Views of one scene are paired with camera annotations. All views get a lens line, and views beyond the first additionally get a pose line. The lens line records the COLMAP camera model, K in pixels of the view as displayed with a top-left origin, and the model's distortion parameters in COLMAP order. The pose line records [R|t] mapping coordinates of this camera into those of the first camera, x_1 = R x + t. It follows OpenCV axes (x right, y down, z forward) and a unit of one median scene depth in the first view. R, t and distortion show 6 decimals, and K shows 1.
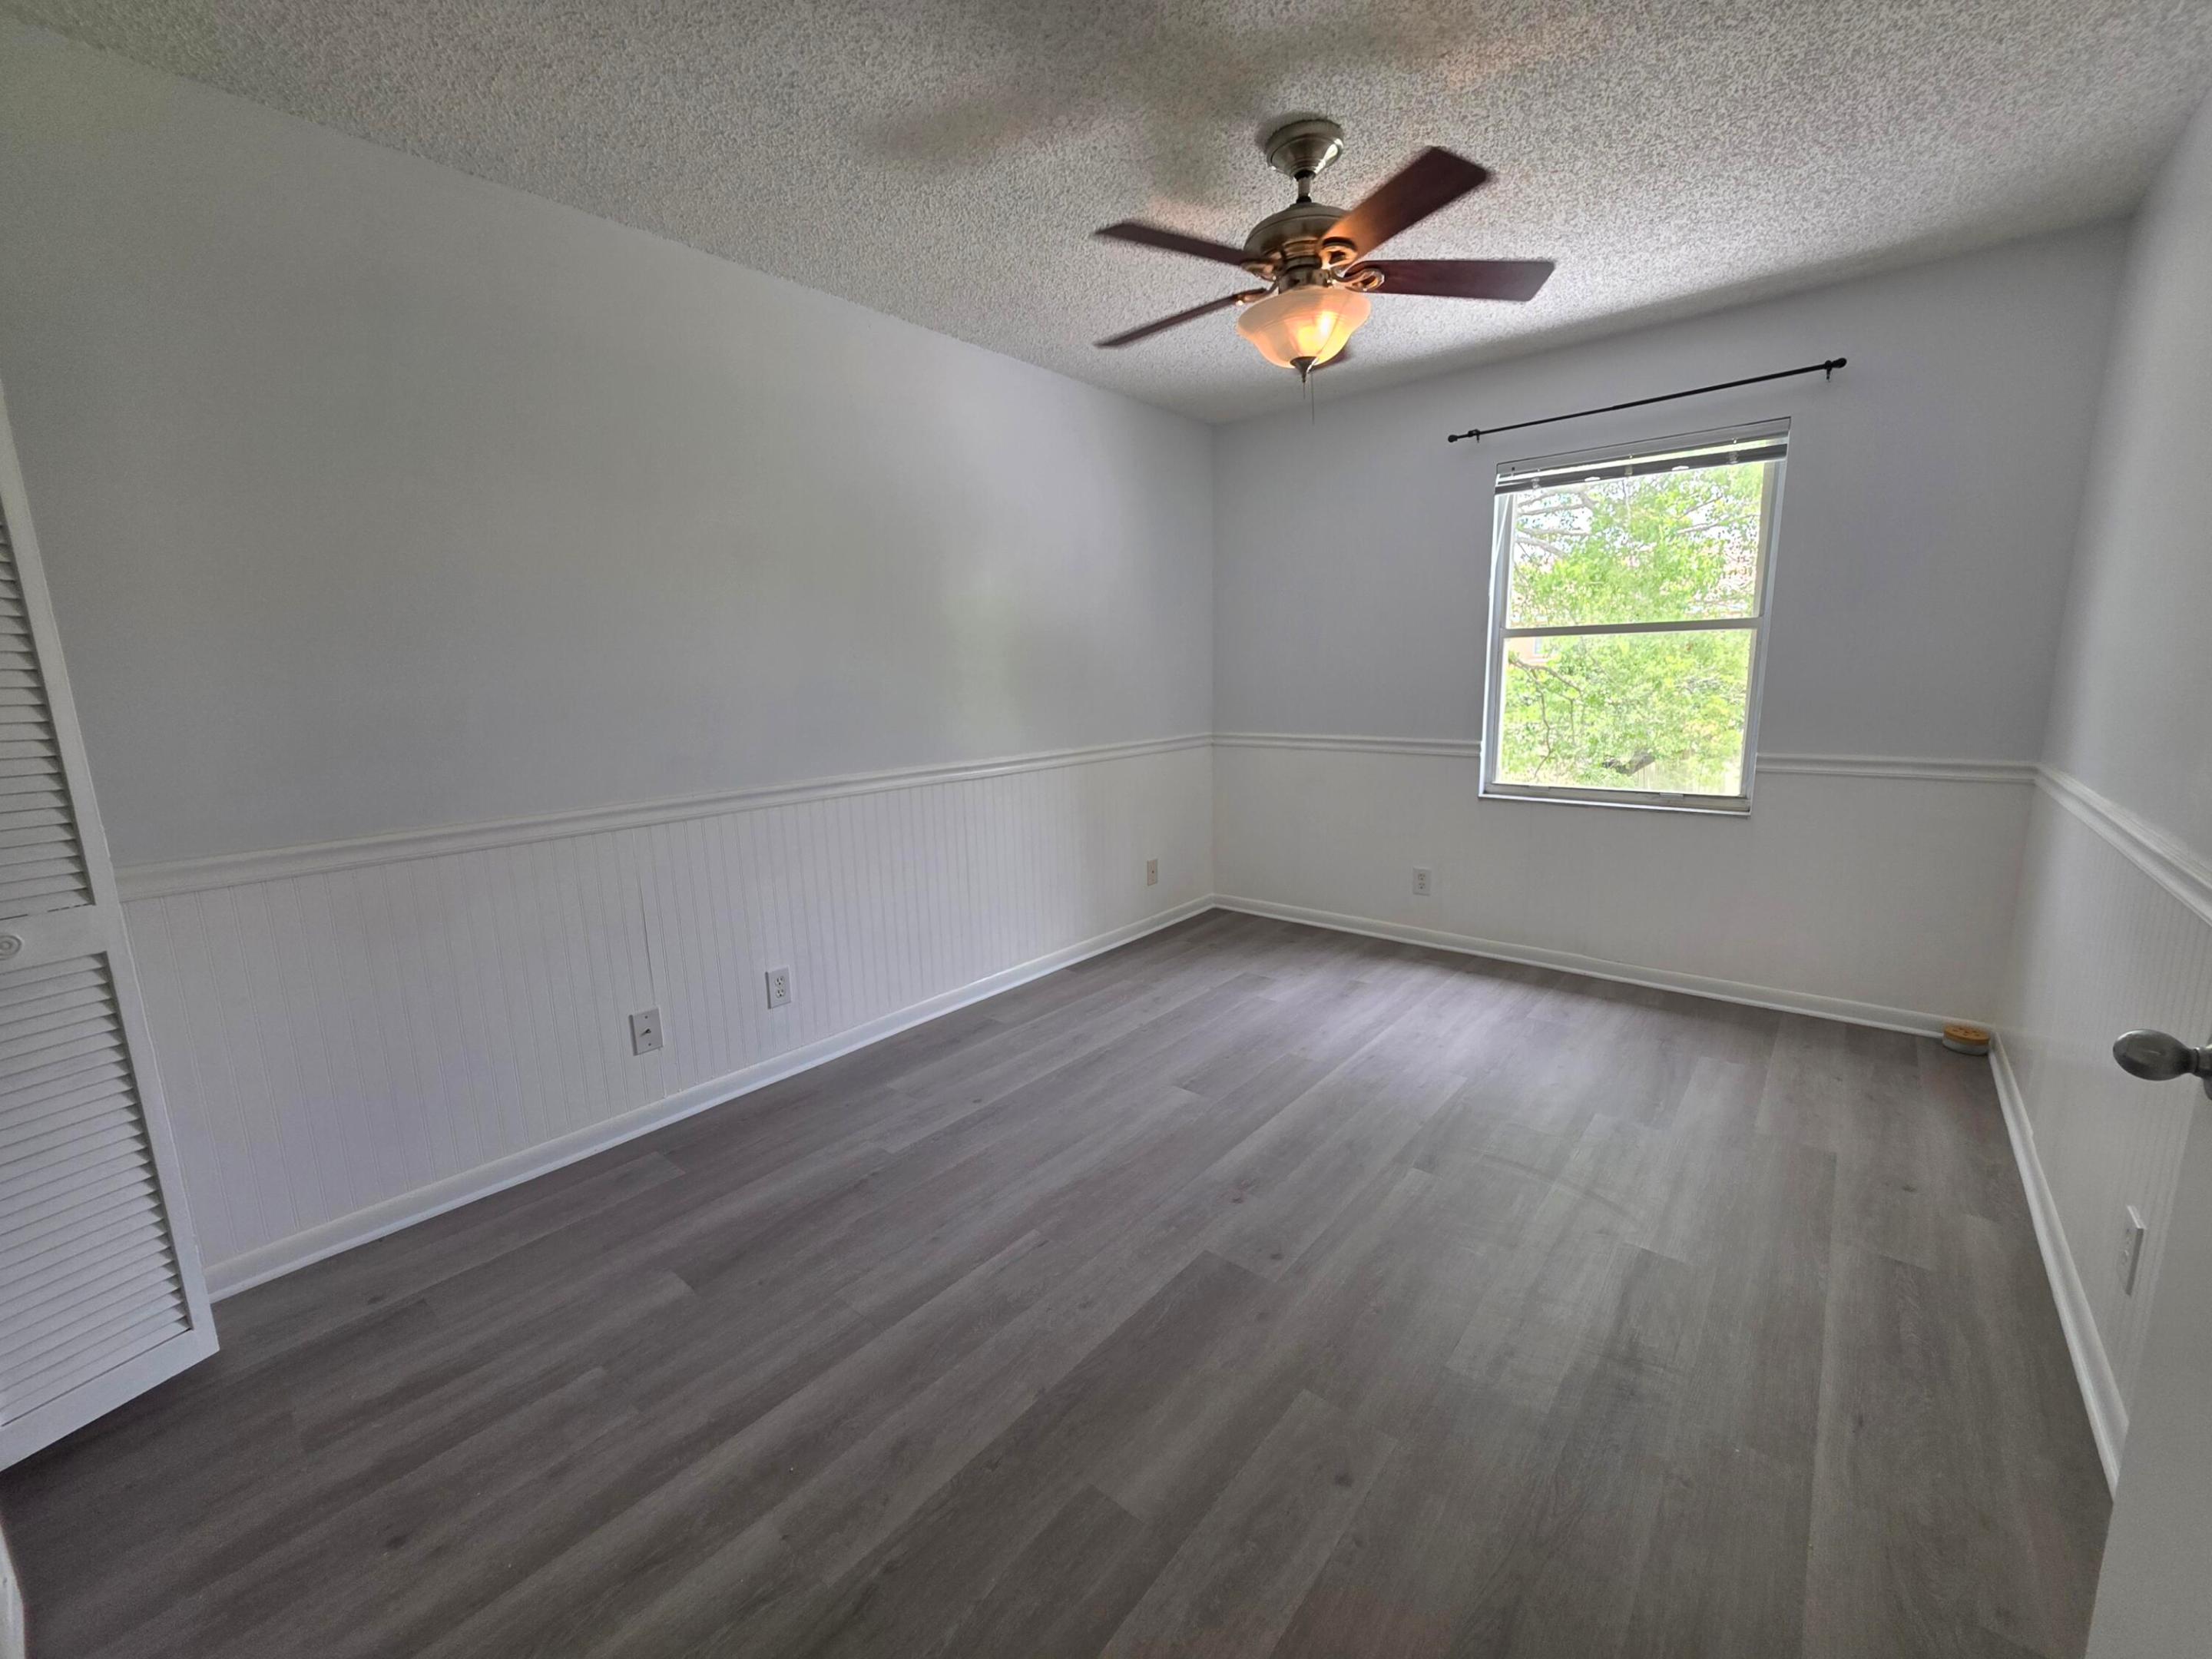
lens RADIAL K [[886.1, 0, 1107.4], [0, 886.1, 830.8], [0, 0, 1]] dist [0.001349, 0.000073]
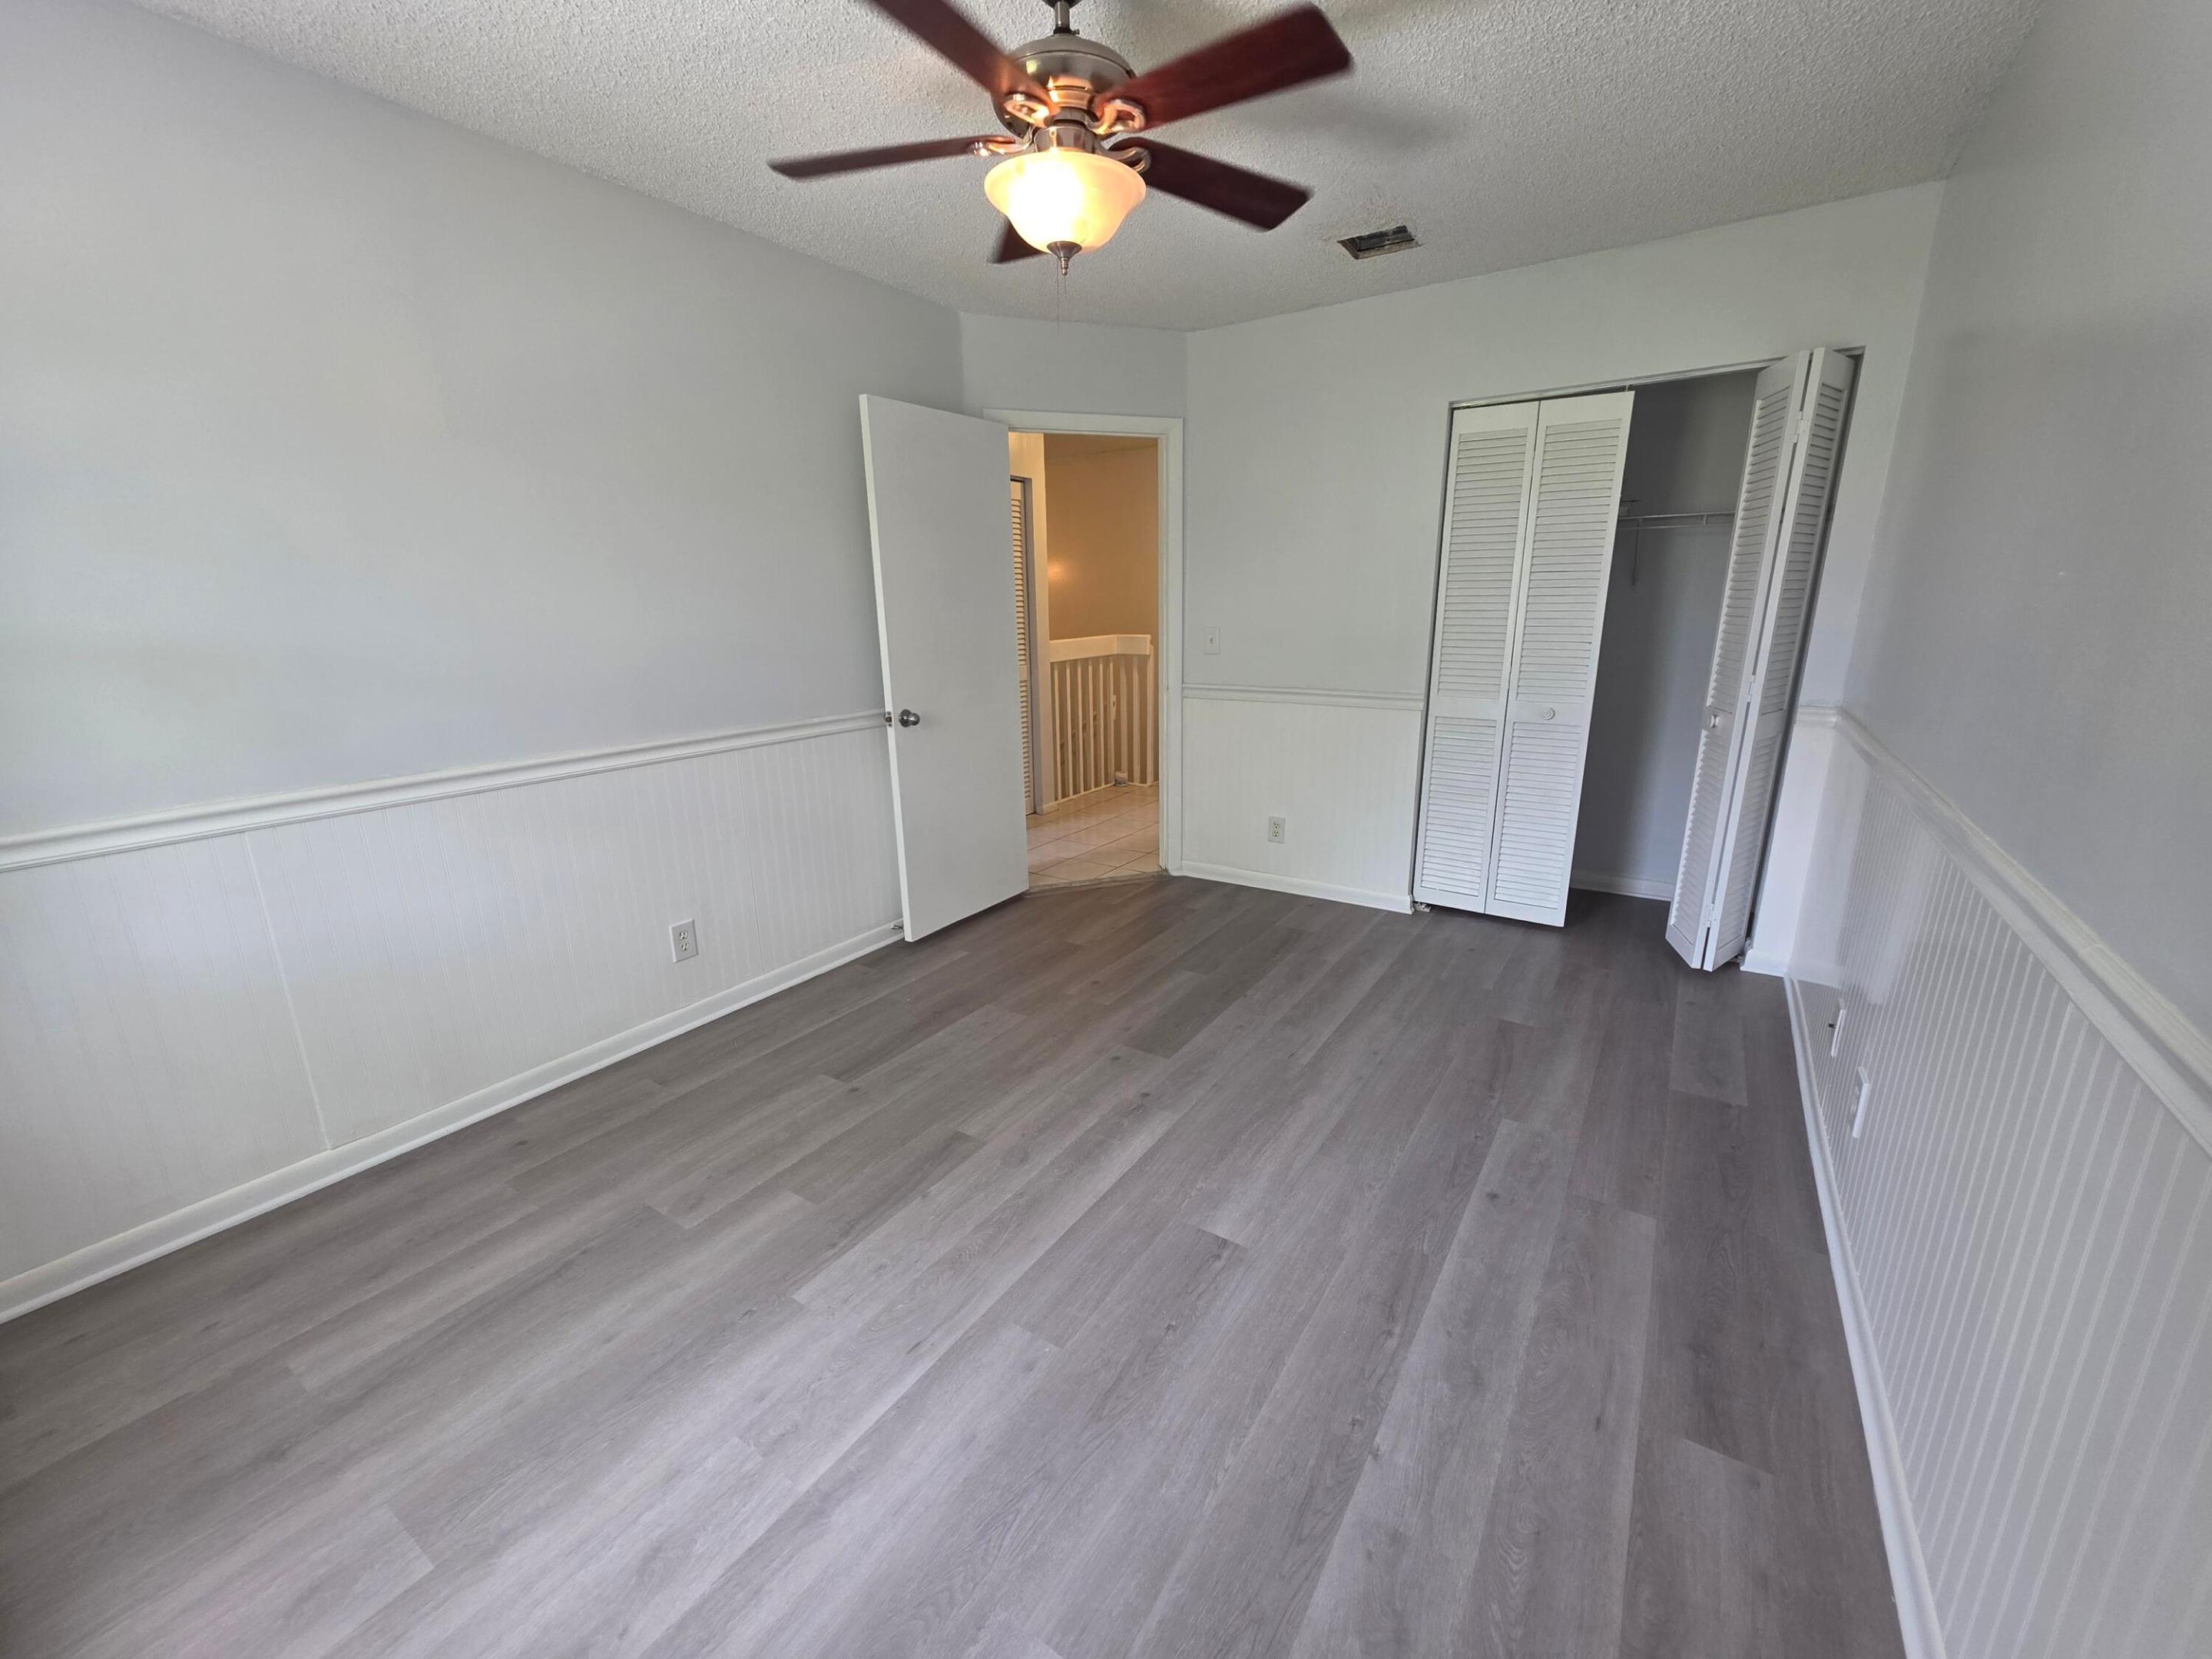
lens RADIAL K [[886.1, 0, 1107.4], [0, 886.1, 830.8], [0, 0, 1]] dist [0.001349, 0.000073]
pose [[-0.992412, 0.068914, -0.101826, 0.253131], [0.019173, 0.904768, 0.425472, -0.326393], [0.121450, 0.420292, -0.899225, 1.649477]]
